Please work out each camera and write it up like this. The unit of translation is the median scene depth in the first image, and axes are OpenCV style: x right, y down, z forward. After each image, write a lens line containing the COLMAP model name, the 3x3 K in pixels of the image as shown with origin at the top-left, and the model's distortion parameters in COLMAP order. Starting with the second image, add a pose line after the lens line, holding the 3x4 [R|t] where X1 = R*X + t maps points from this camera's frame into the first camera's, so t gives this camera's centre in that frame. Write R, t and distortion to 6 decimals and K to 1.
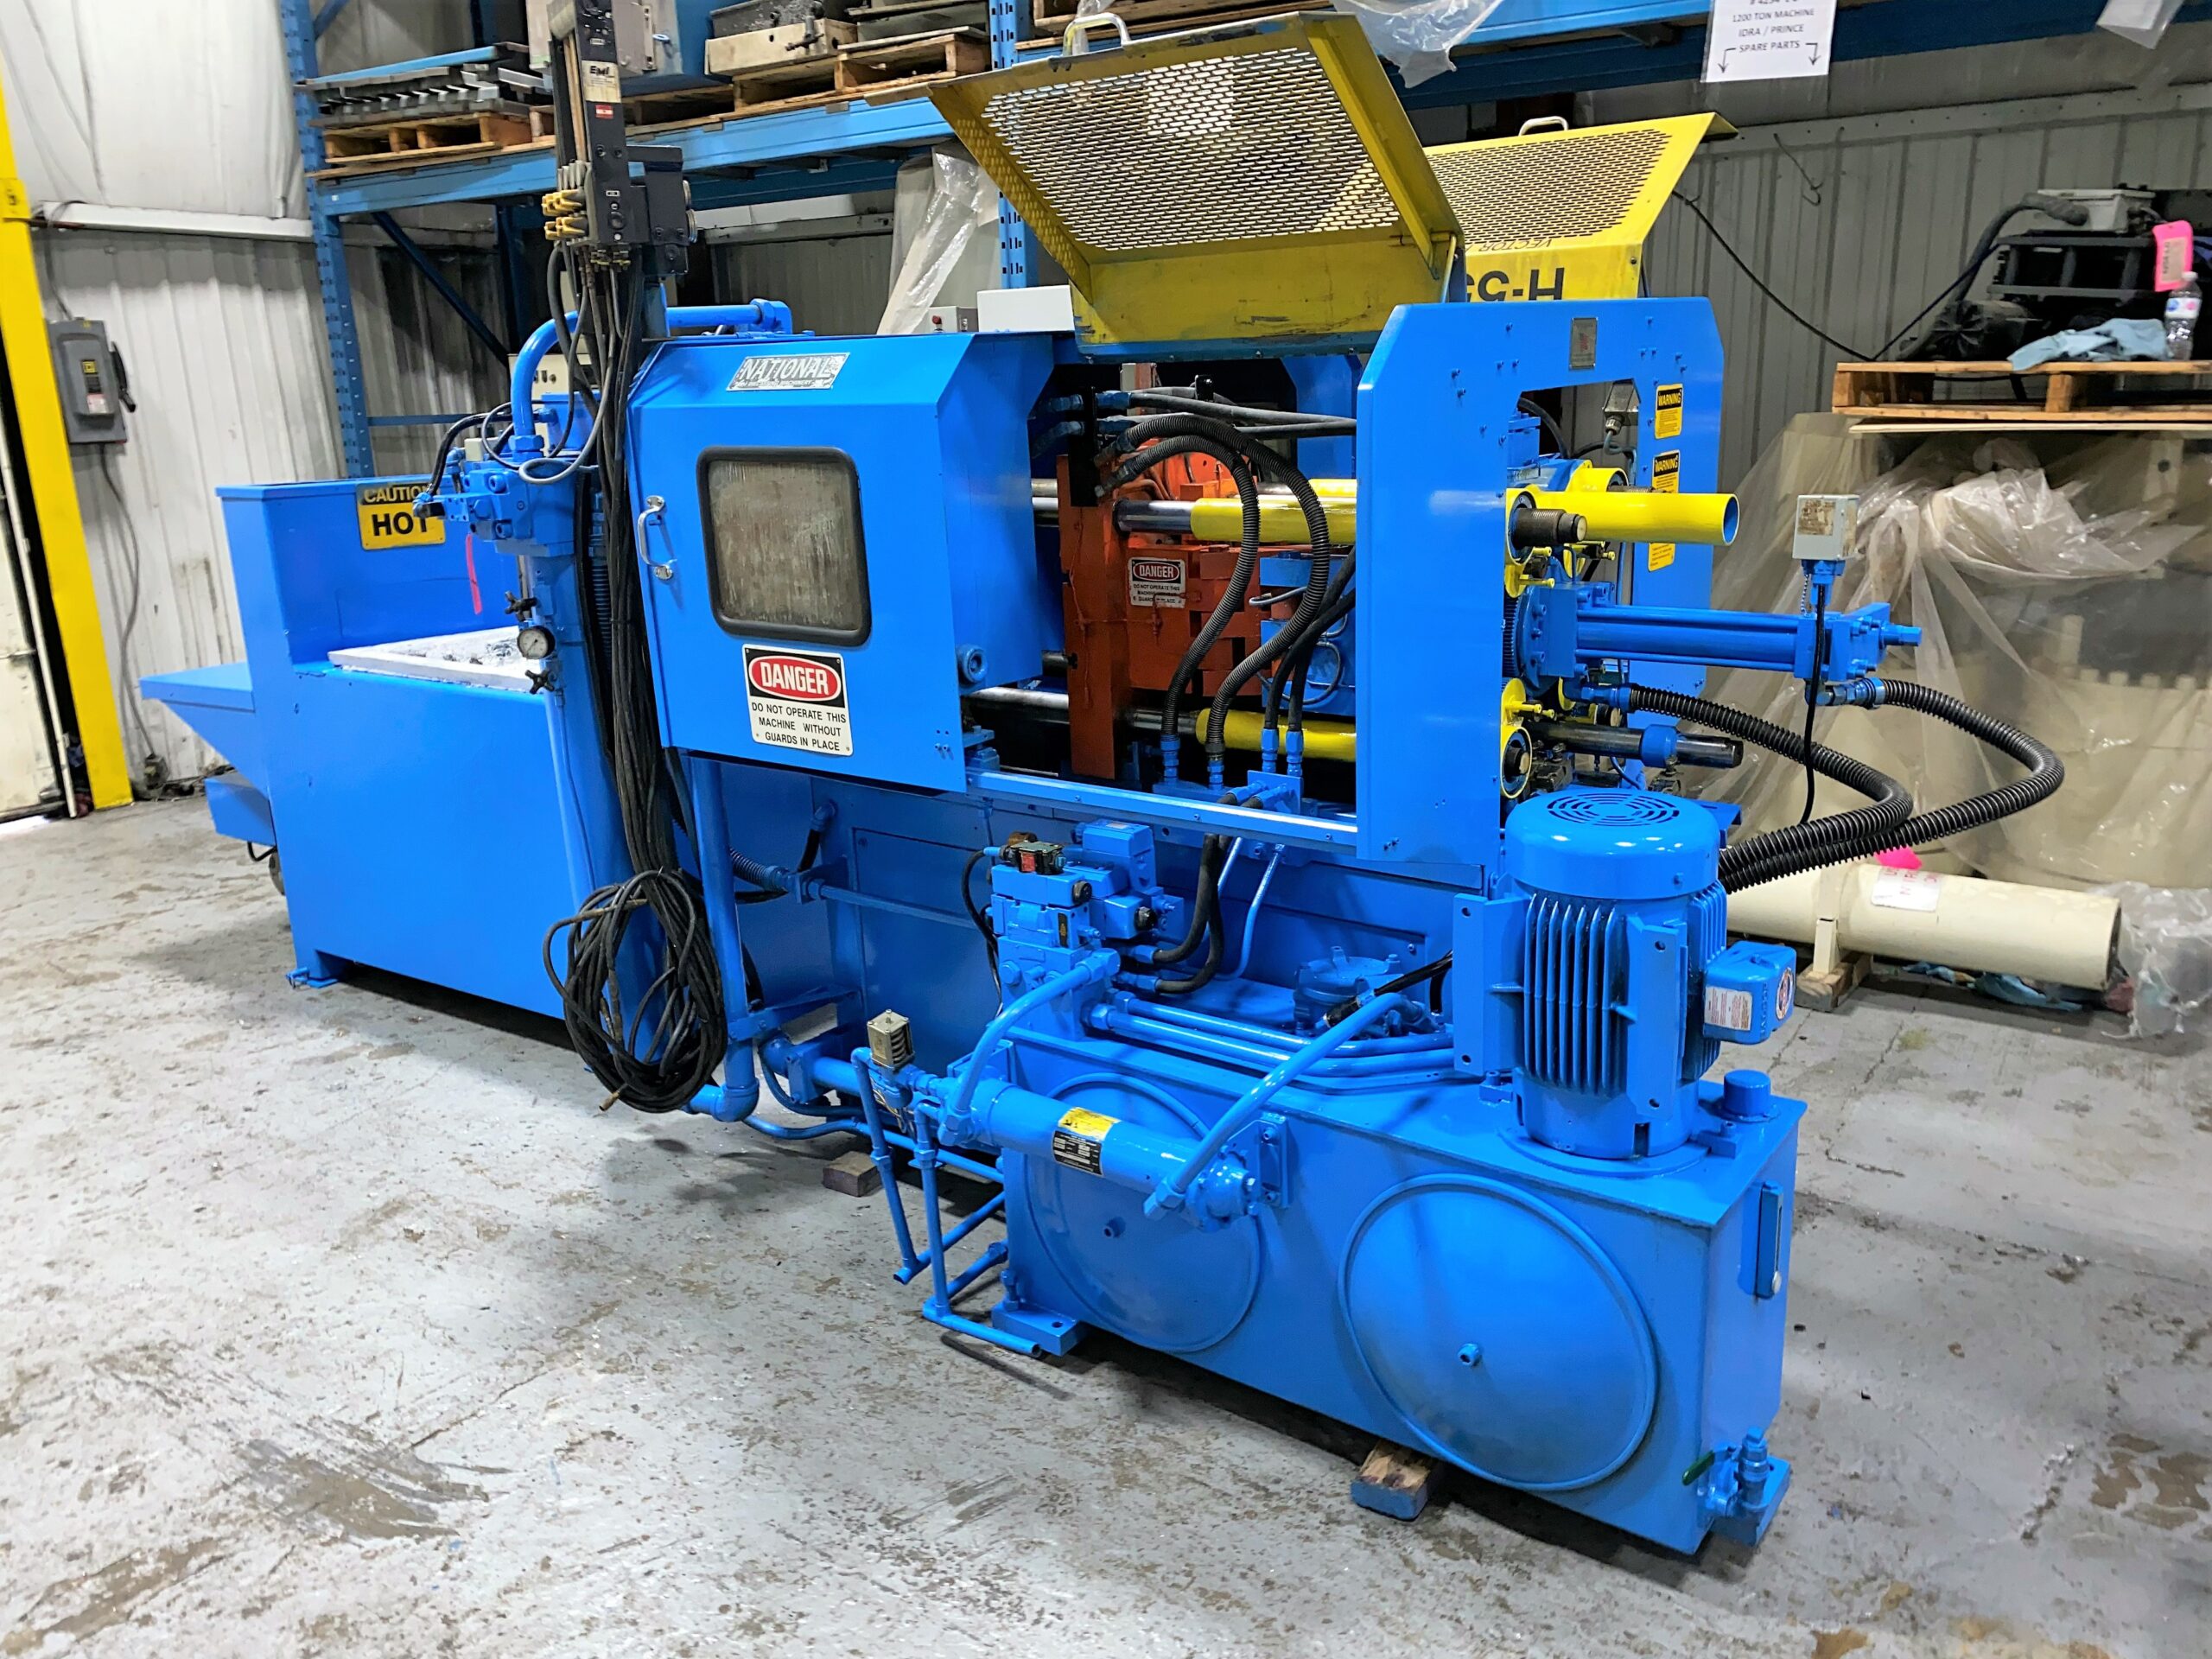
lens RADIAL K [[1696.5, 0, 1120.4], [0, 1696.5, 845.6], [0, 0, 1]] dist [0.040830, -0.040200]
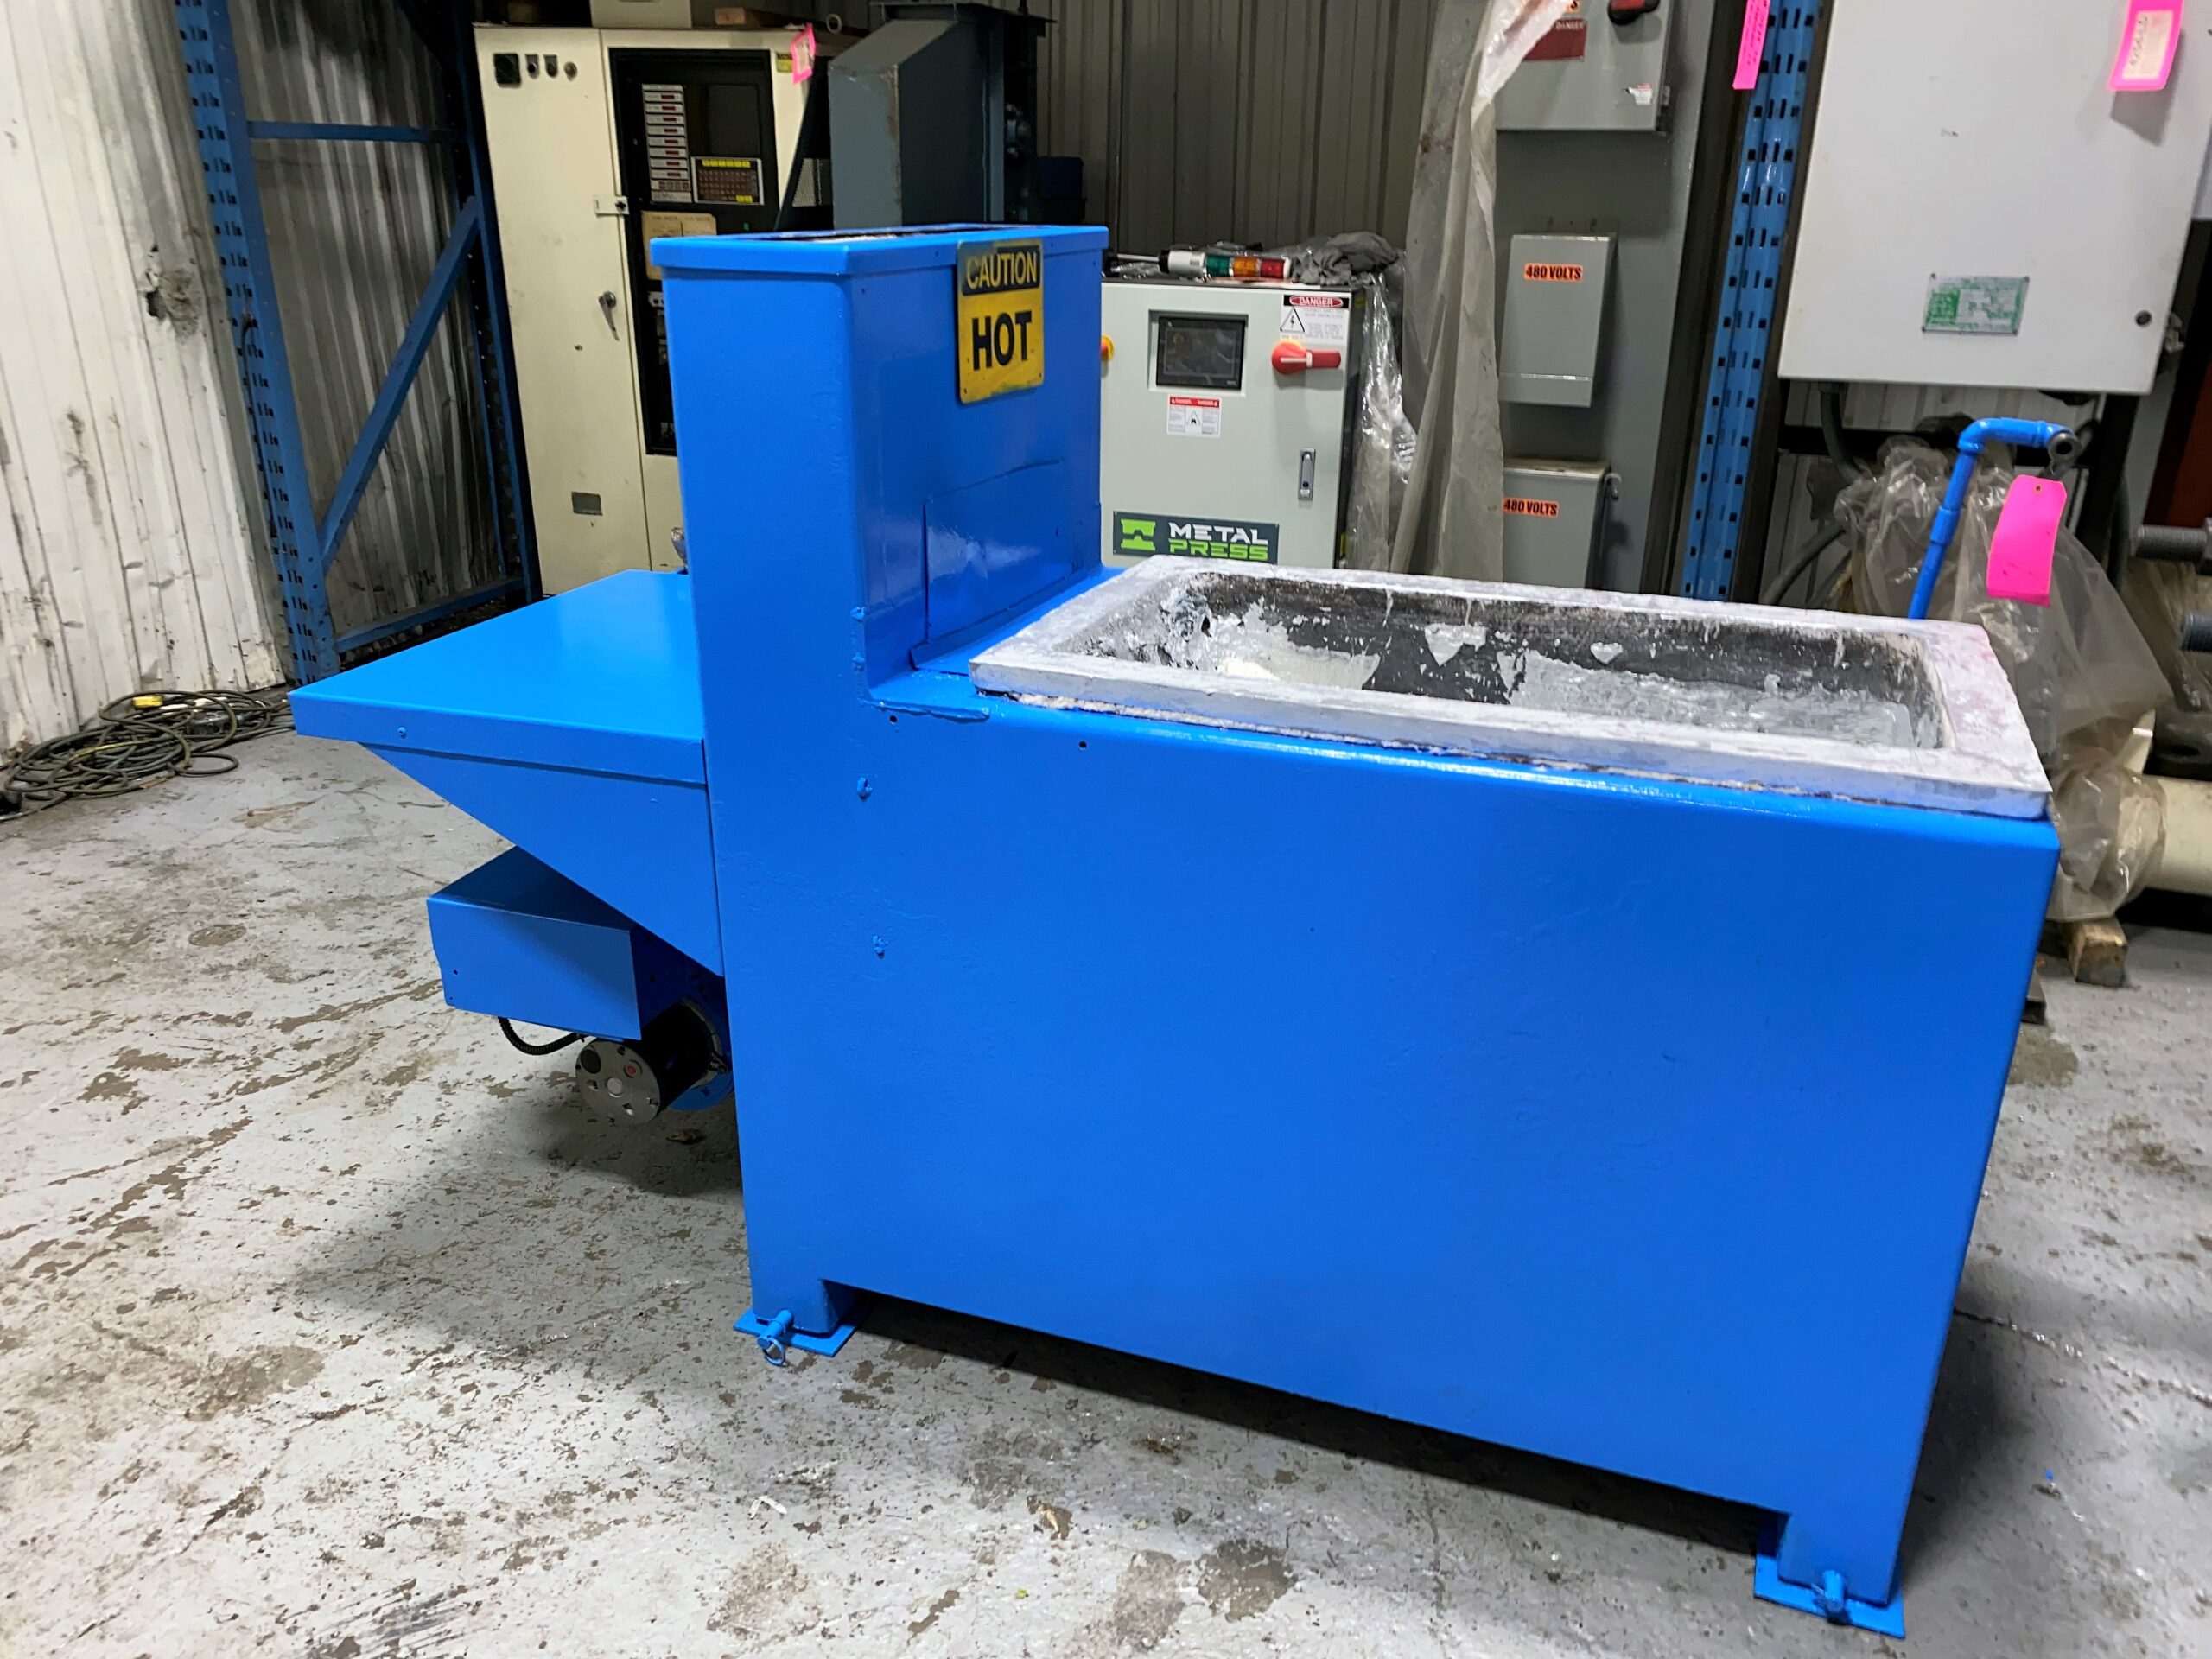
lens RADIAL K [[1696.5, 0, 1132.7], [0, 1696.5, 866.0], [0, 0, 1]] dist [0.040830, -0.040200]
pose [[0.965886, -0.061819, 0.251481, -0.794371], [0.029968, 0.991248, 0.128570, -0.171789], [-0.257228, -0.116648, 0.959285, 0.869091]]
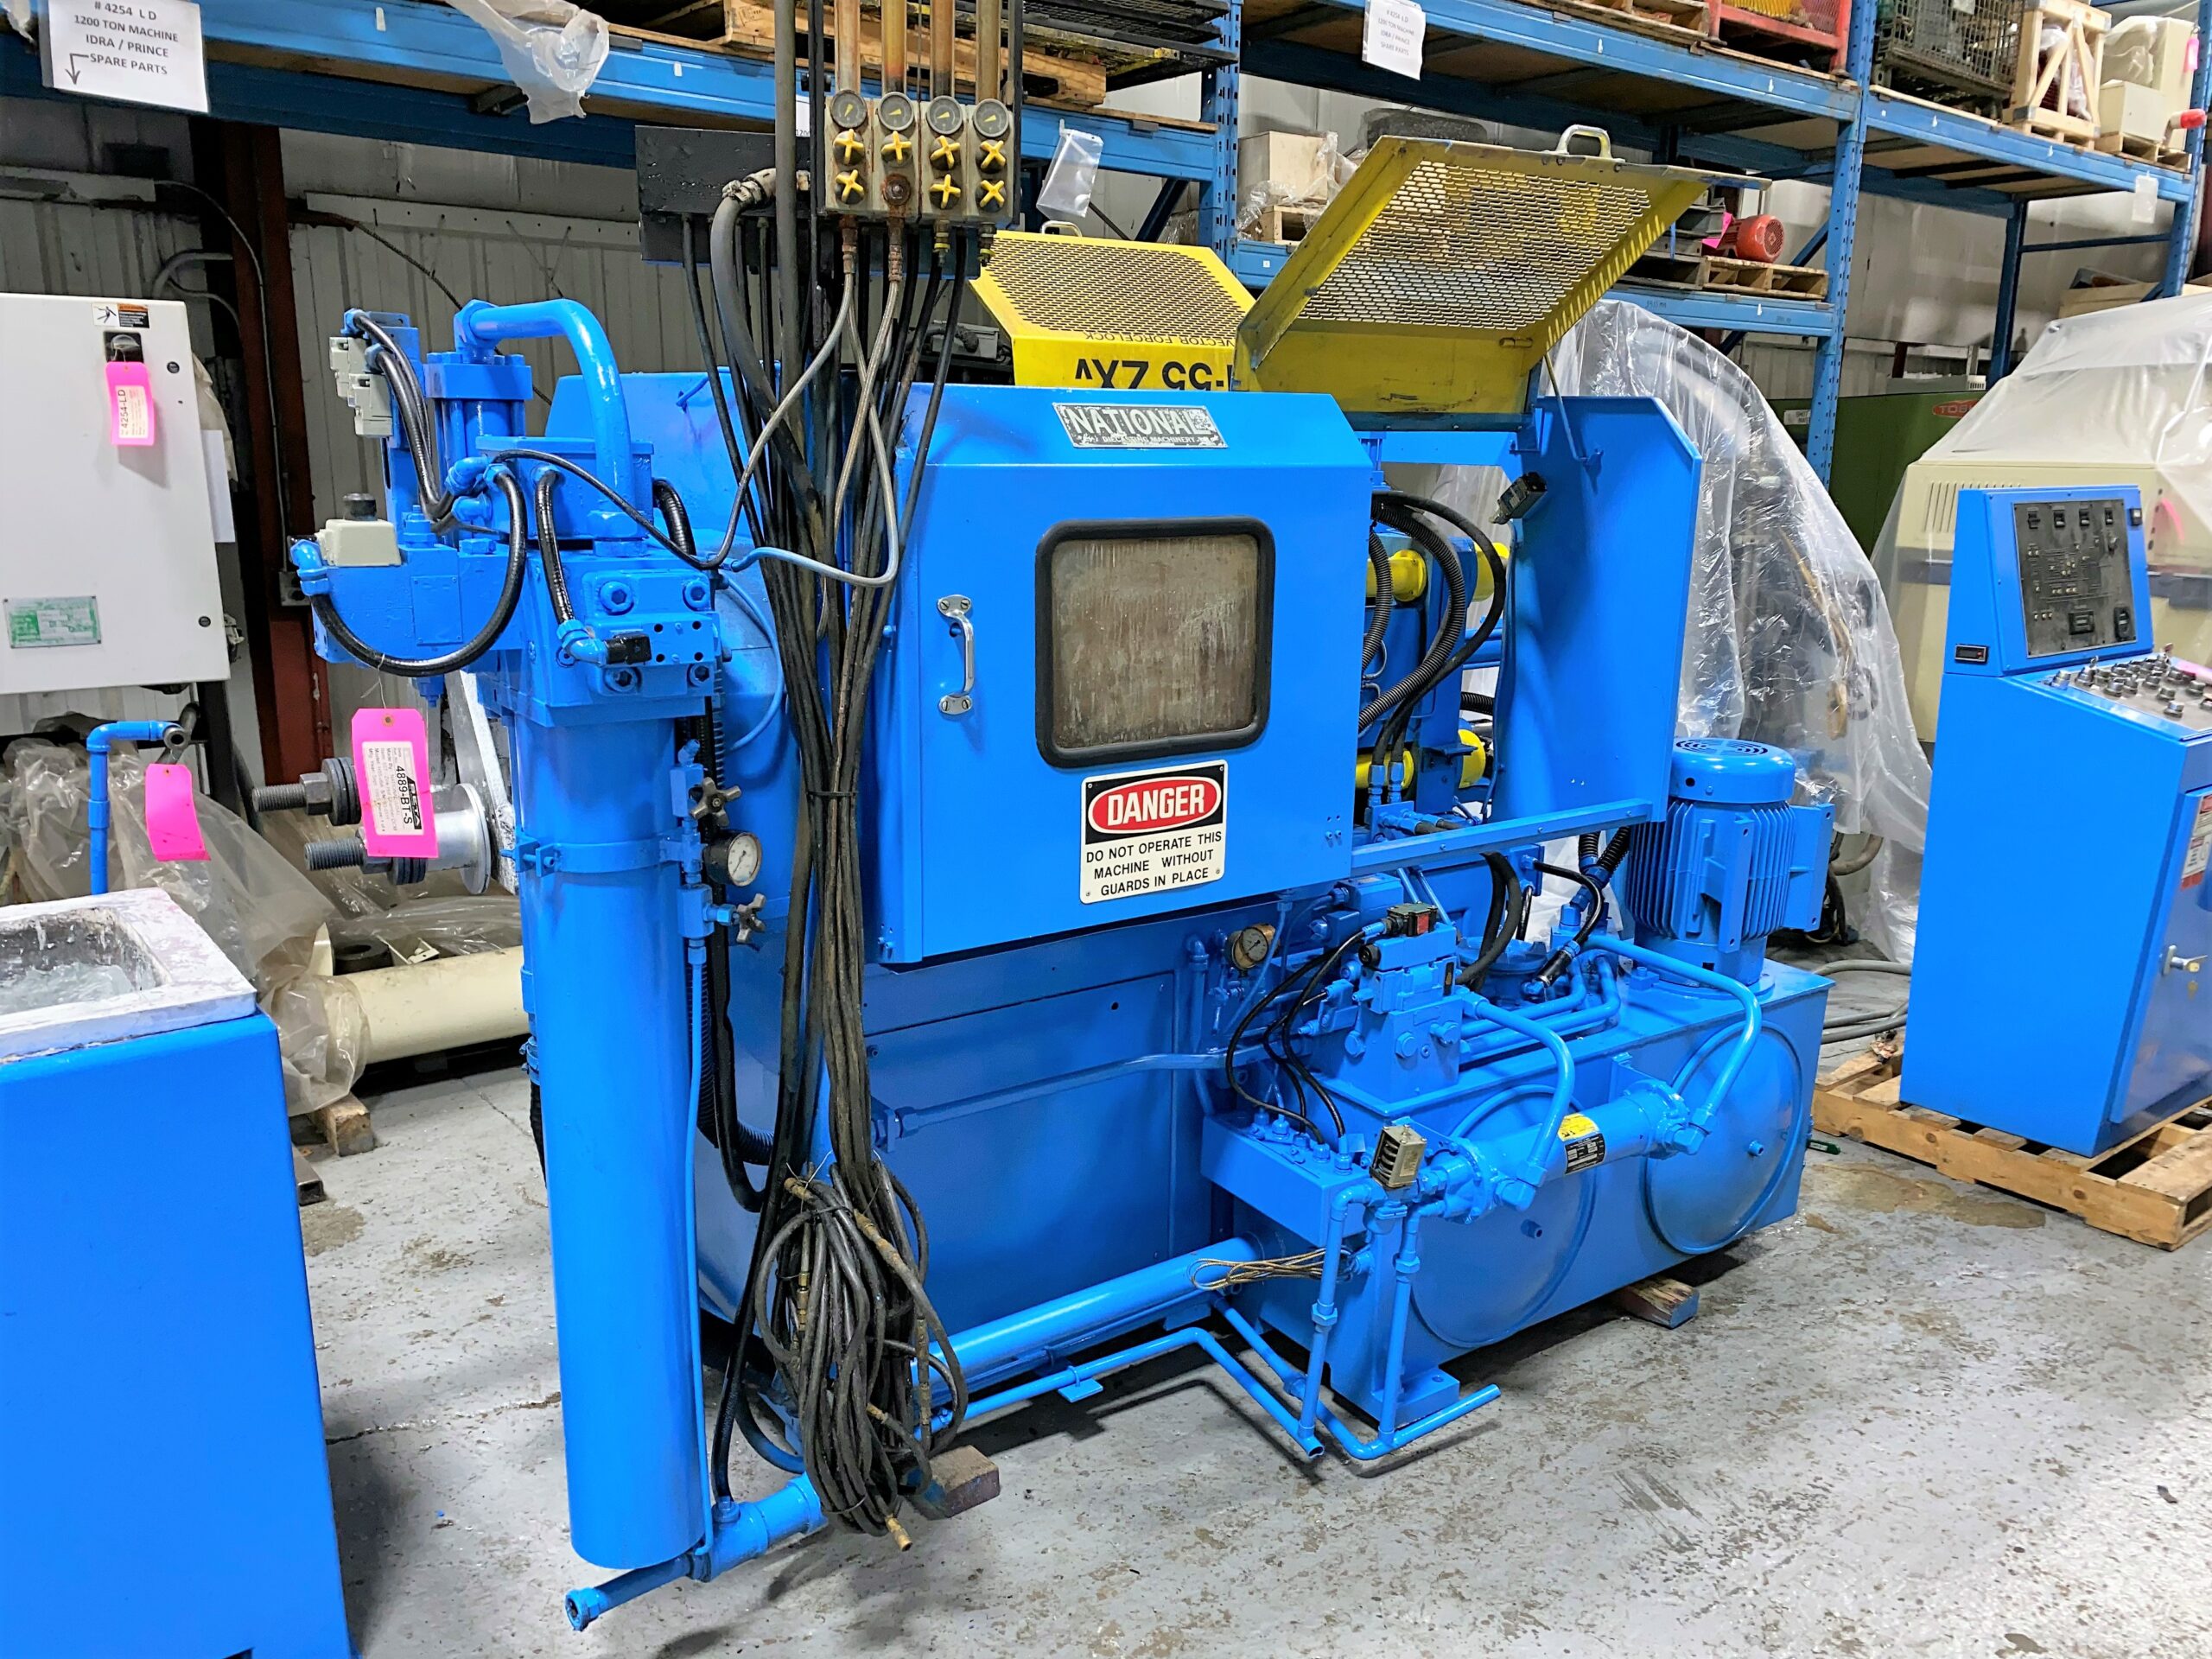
lens RADIAL K [[1696.5, 0, 1125.6], [0, 1696.5, 846.1], [0, 0, 1]] dist [0.040830, -0.040200]
pose [[0.303543, -0.187880, 0.934111, -0.920971], [0.240423, 0.963746, 0.115715, -0.171113], [-0.921986, 0.189458, 0.337709, 0.729688]]
